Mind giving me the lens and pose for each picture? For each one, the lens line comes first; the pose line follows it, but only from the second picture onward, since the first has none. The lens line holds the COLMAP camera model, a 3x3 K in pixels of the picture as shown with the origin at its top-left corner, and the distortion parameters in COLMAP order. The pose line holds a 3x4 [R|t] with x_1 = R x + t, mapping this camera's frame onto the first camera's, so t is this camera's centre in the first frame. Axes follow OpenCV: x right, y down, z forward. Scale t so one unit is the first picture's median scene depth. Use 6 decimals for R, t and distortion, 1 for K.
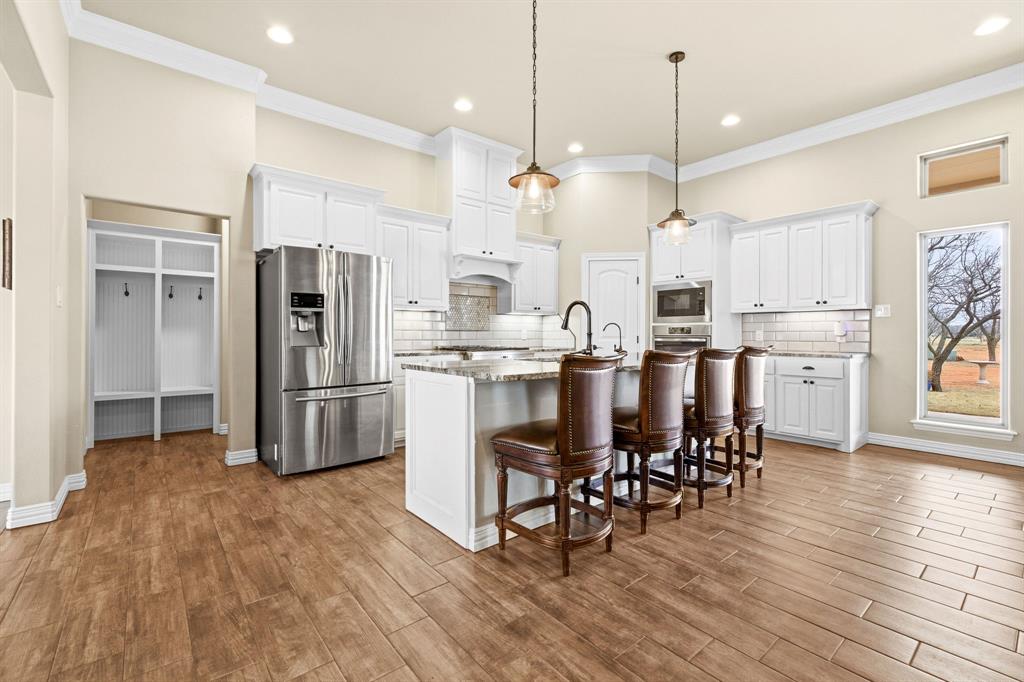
lens RADIAL K [[449.3, 0, 512.7], [0, 449.3, 329.3], [0, 0, 1]] dist [0.000874, 0.000057]
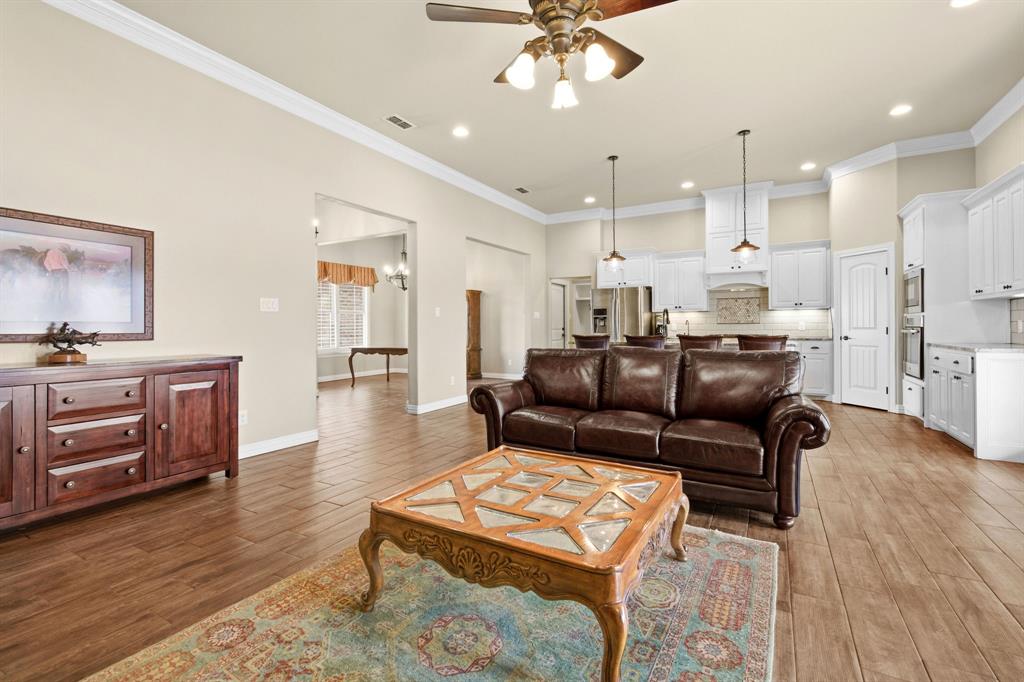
lens RADIAL K [[449.3, 0, 512.7], [0, 449.3, 329.3], [0, 0, 1]] dist [0.000874, 0.000057]
pose [[0.362046, 0.001111, -0.932160, 1.034242], [0.019376, 0.999774, 0.008717, -0.004907], [0.931959, -0.021218, 0.361943, -0.158252]]
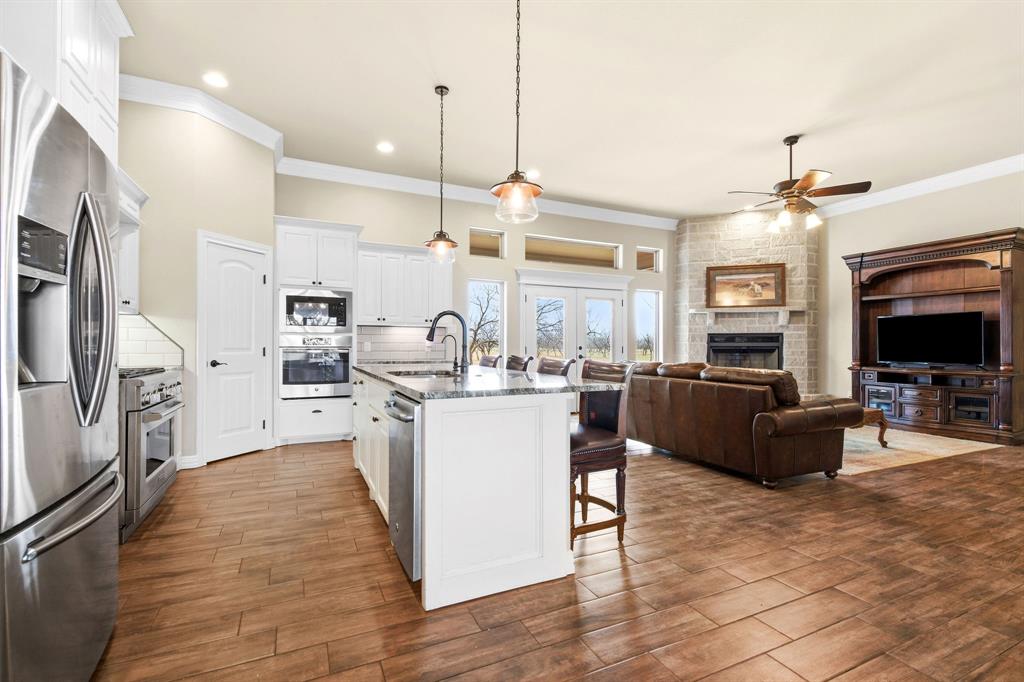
lens RADIAL K [[462.6, 0, 511.6], [0, 462.6, 343.4], [0, 0, 1]] dist [0.000729, 0.000187]
pose [[0.241613, 0.002764, 0.970369, -0.489540], [-0.013920, 0.999903, 0.000618, 0.001317], [-0.970273, -0.013657, 0.241628, 0.404650]]
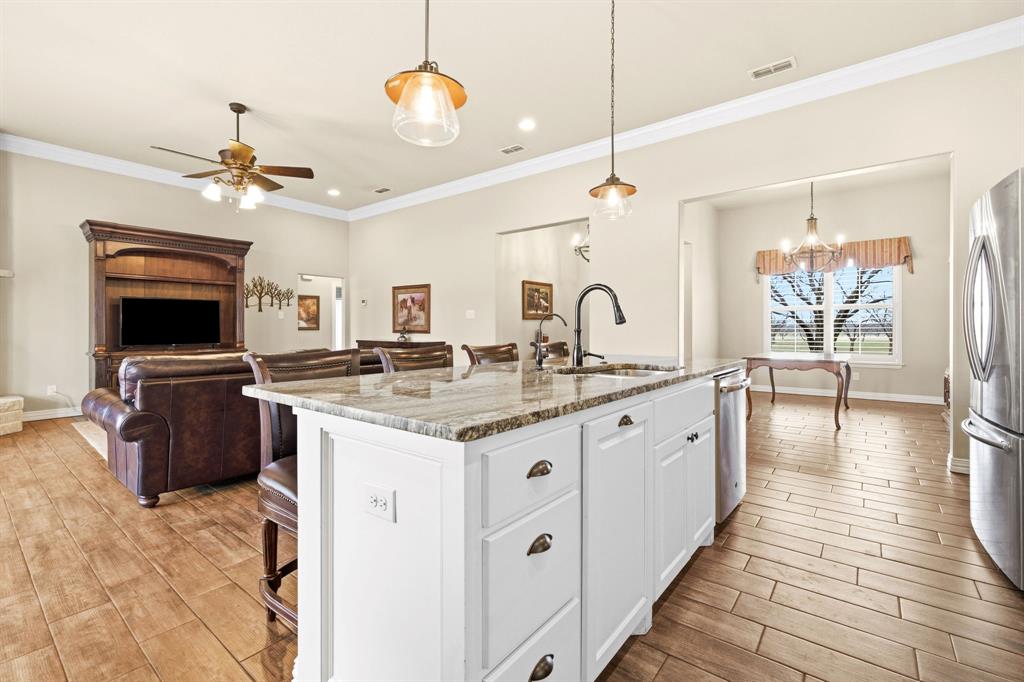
lens RADIAL K [[449.3, 0, 512.7], [0, 449.3, 329.3], [0, 0, 1]] dist [0.000874, 0.000057]
pose [[-0.977860, -0.003971, -0.209221, 0.269487], [-0.001455, 0.999925, -0.012177, 0.010157], [0.209253, -0.011603, -0.977793, 1.060547]]
